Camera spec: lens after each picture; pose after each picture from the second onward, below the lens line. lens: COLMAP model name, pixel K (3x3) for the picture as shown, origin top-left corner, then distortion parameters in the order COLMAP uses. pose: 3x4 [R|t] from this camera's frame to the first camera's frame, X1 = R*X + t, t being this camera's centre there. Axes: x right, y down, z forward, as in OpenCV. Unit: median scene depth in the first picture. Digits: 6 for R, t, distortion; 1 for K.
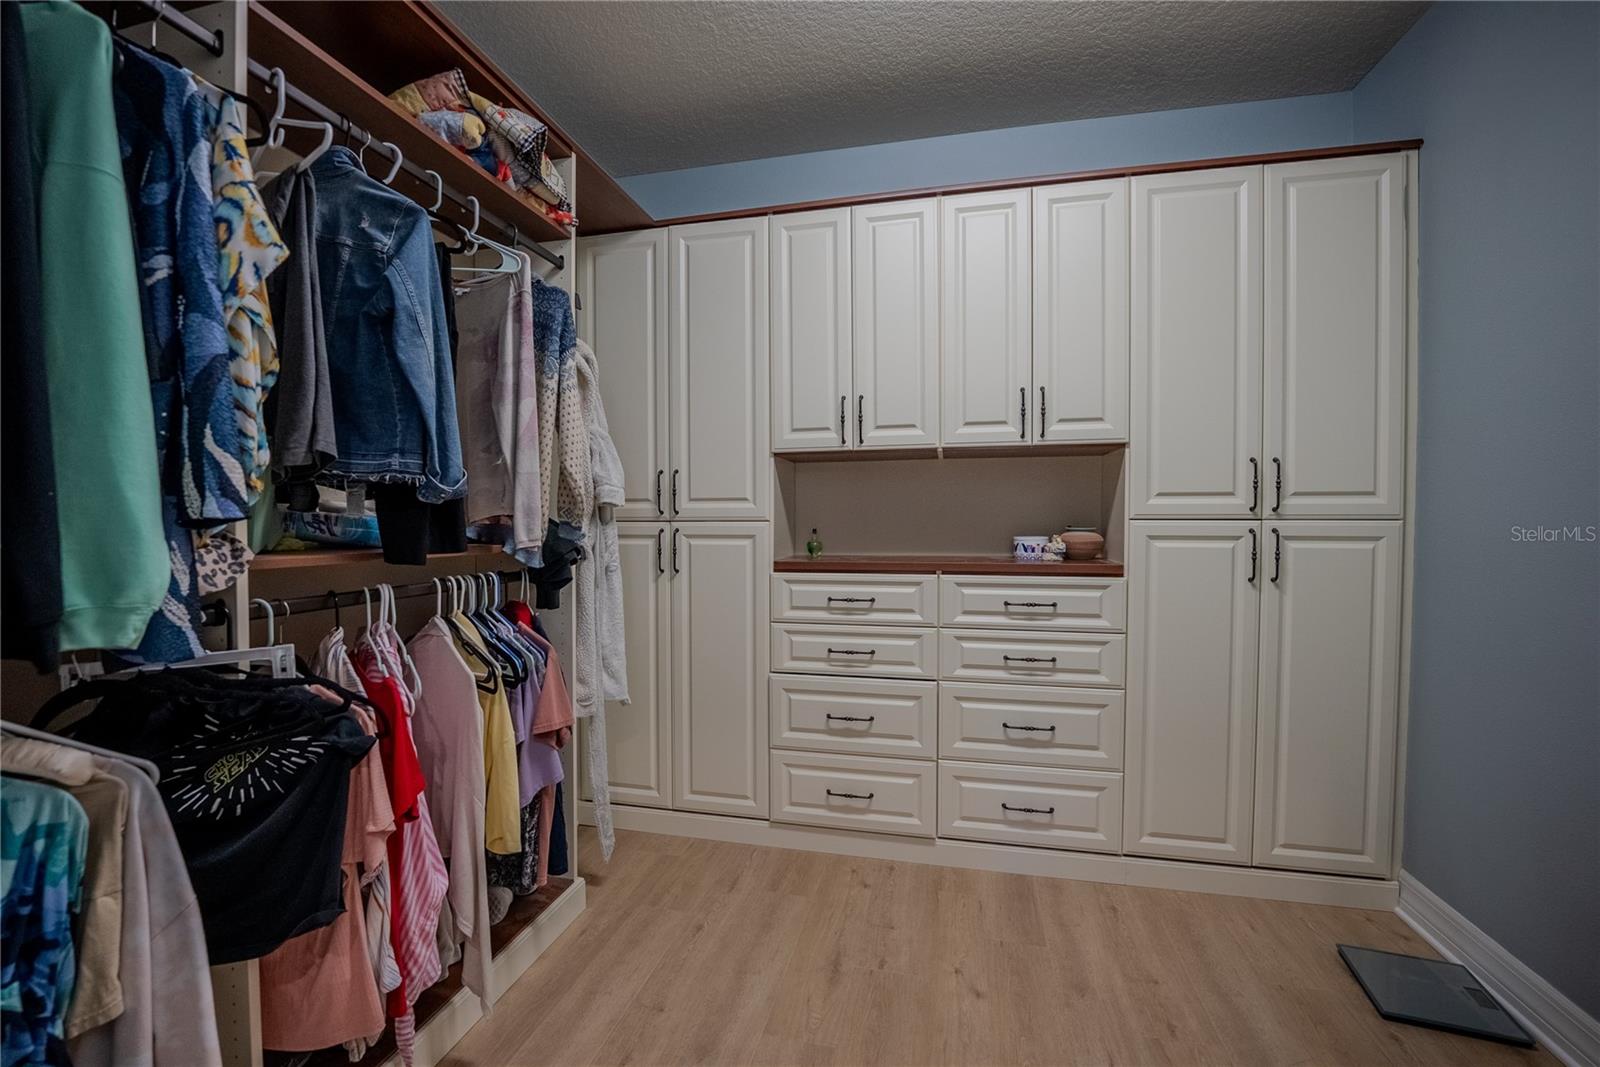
lens RADIAL K [[669.9, 0, 804.5], [0, 669.9, 536.2], [0, 0, 1]] dist [-0.033173, 0.003558]
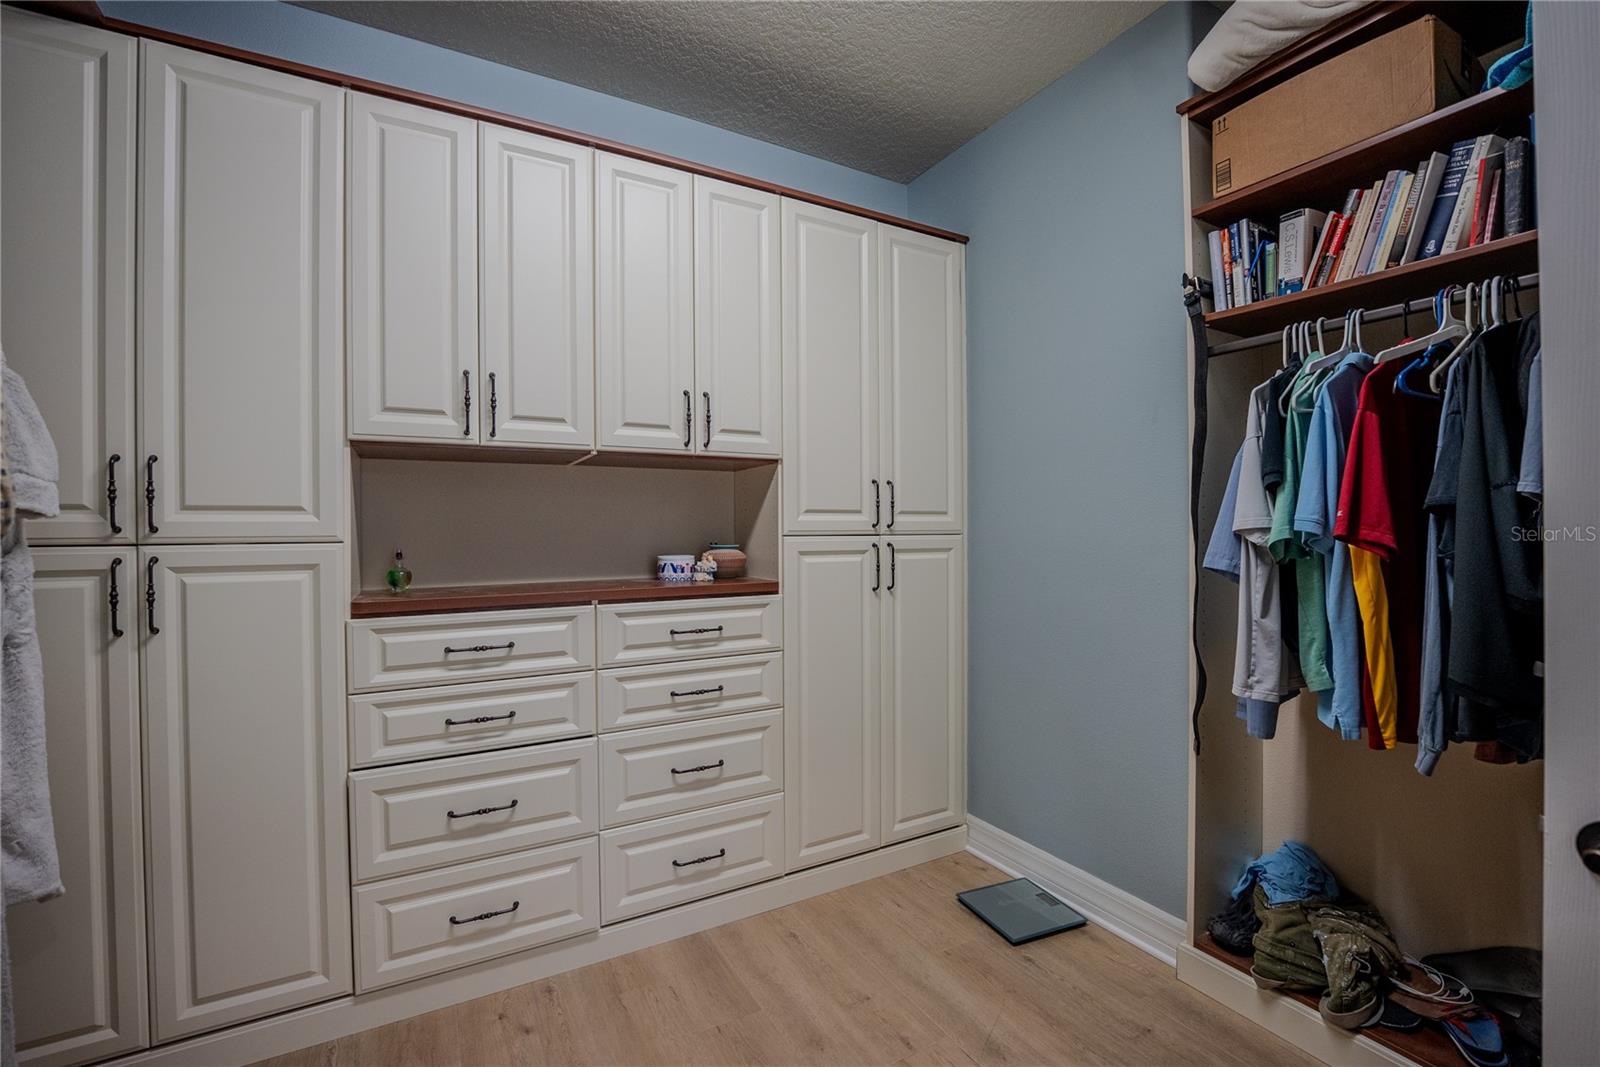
lens RADIAL K [[669.9, 0, 804.5], [0, 669.9, 536.2], [0, 0, 1]] dist [-0.033173, 0.003558]
pose [[0.749475, -0.007500, 0.661990, -0.148707], [0.023841, 0.999593, -0.015667, -0.007856], [-0.661604, 0.027525, 0.749348, 0.218696]]
